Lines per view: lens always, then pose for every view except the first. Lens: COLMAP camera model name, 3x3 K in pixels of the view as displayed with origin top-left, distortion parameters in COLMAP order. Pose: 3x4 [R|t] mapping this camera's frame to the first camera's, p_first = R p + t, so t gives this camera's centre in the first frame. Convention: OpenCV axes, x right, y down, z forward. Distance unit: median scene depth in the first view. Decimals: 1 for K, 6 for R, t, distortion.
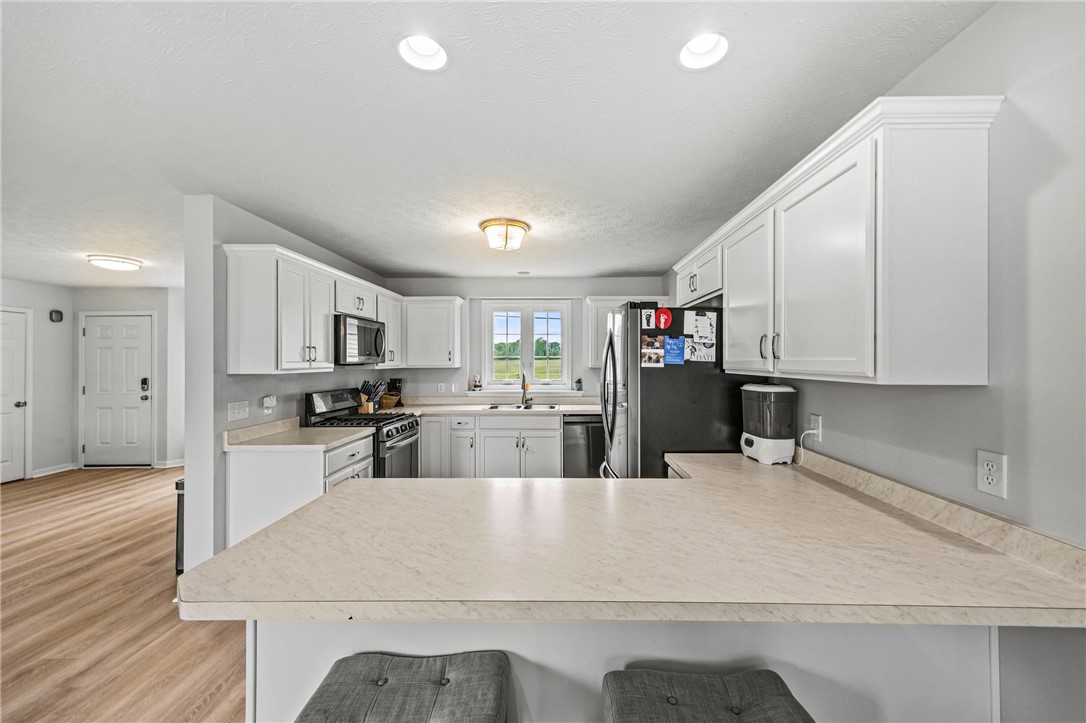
lens RADIAL K [[421.3, 0, 532.4], [0, 421.3, 357.5], [0, 0, 1]] dist [0.008335, -0.000128]
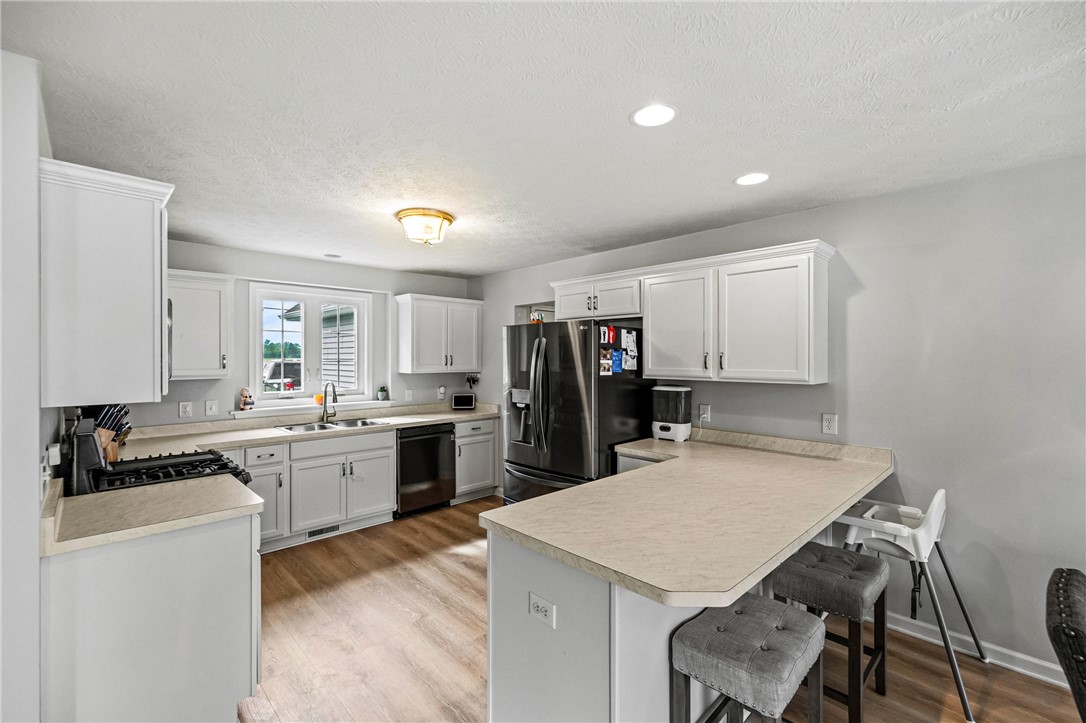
lens RADIAL K [[480.8, 0, 551.8], [0, 480.8, 360.0], [0, 0, 1]] dist [0.001700, 0.000123]
pose [[0.697248, -0.002761, 0.716825, -0.550329], [-0.004485, 0.999956, 0.008213, -0.021197], [-0.716816, -0.008942, 0.697205, 0.108913]]
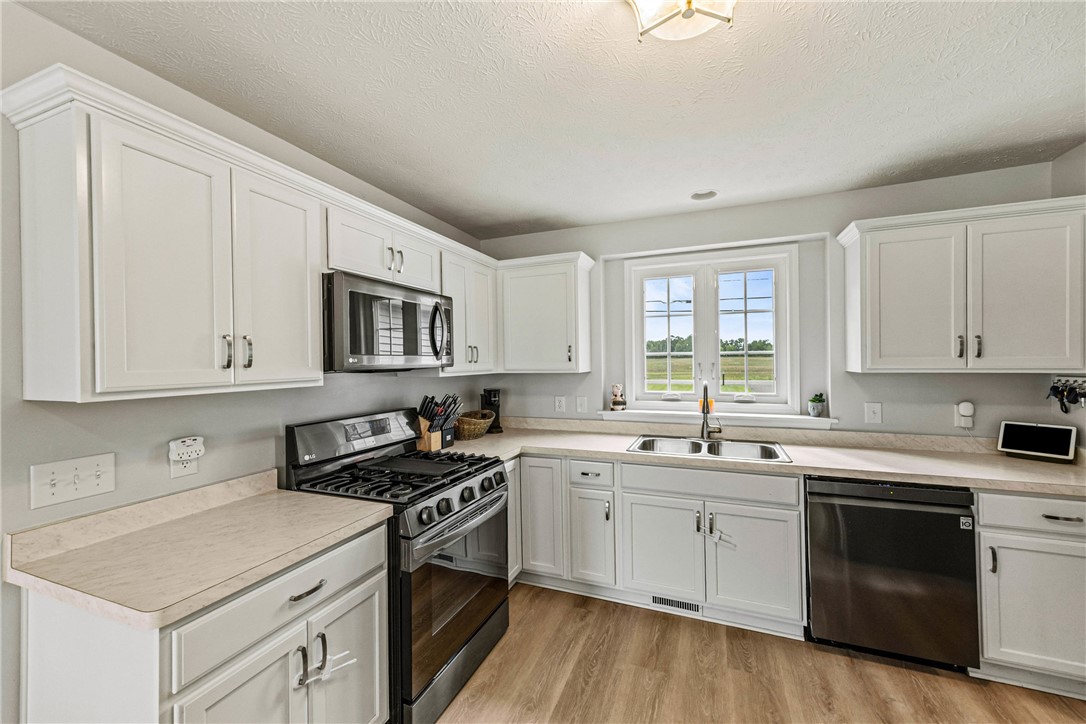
lens RADIAL K [[421.3, 0, 522.1], [0, 421.3, 359.8], [0, 0, 1]] dist [0.008335, -0.000128]
pose [[0.932592, -0.009573, -0.360806, -0.063961], [0.012781, 0.999897, 0.006507, 0.001141], [0.360707, -0.010680, 0.932618, 0.601857]]
